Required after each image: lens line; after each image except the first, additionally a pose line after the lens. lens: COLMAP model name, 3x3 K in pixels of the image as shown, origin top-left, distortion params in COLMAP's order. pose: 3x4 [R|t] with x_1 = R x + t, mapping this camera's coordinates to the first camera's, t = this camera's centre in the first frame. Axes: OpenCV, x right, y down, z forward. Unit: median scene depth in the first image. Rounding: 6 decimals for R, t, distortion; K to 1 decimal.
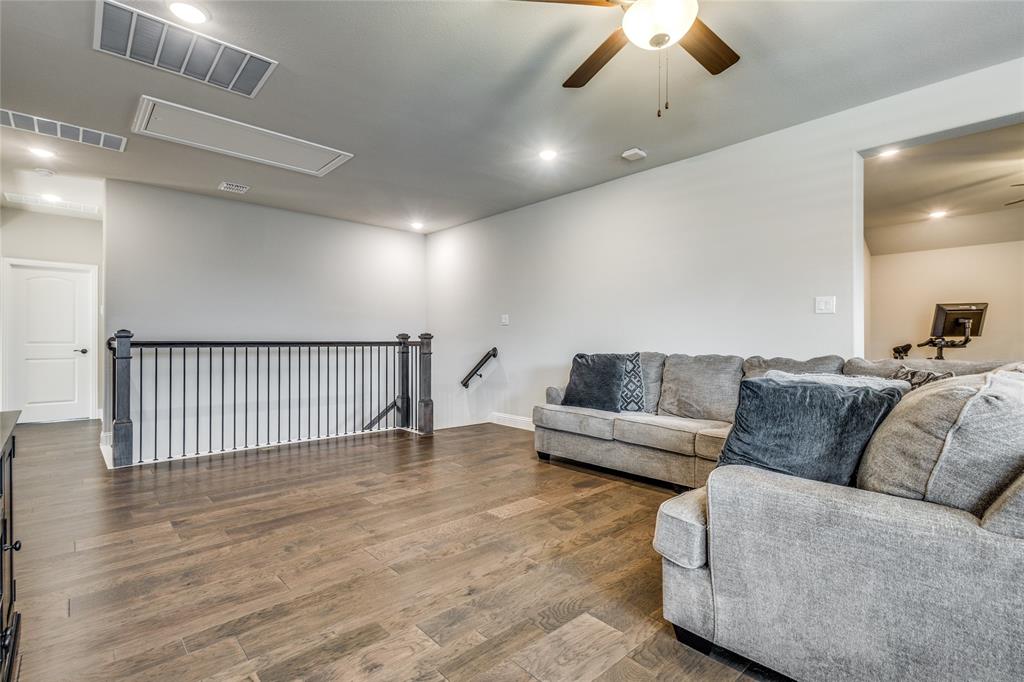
lens RADIAL K [[473.4, 0, 516.6], [0, 473.4, 341.1], [0, 0, 1]] dist [0.024481, -0.000862]
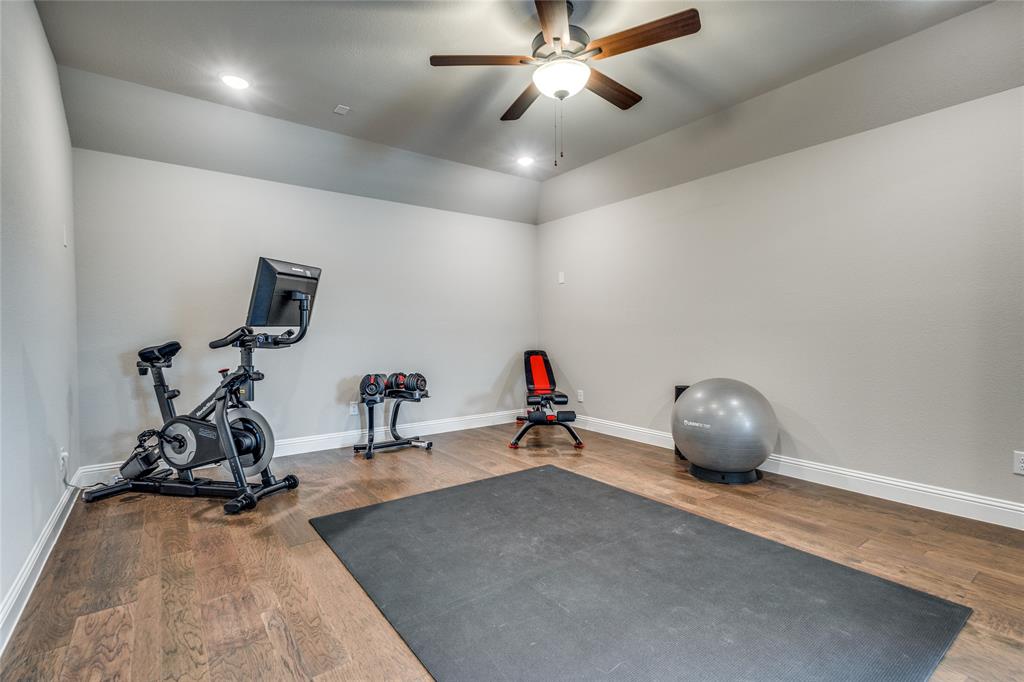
lens RADIAL K [[473.4, 0, 513.8], [0, 473.4, 341.4], [0, 0, 1]] dist [0.024481, -0.000862]
pose [[0.101055, -0.011334, 0.994816, 0.482239], [0.002276, 0.999935, 0.011162, 0.001994], [-0.994878, 0.001136, 0.101074, 0.789575]]
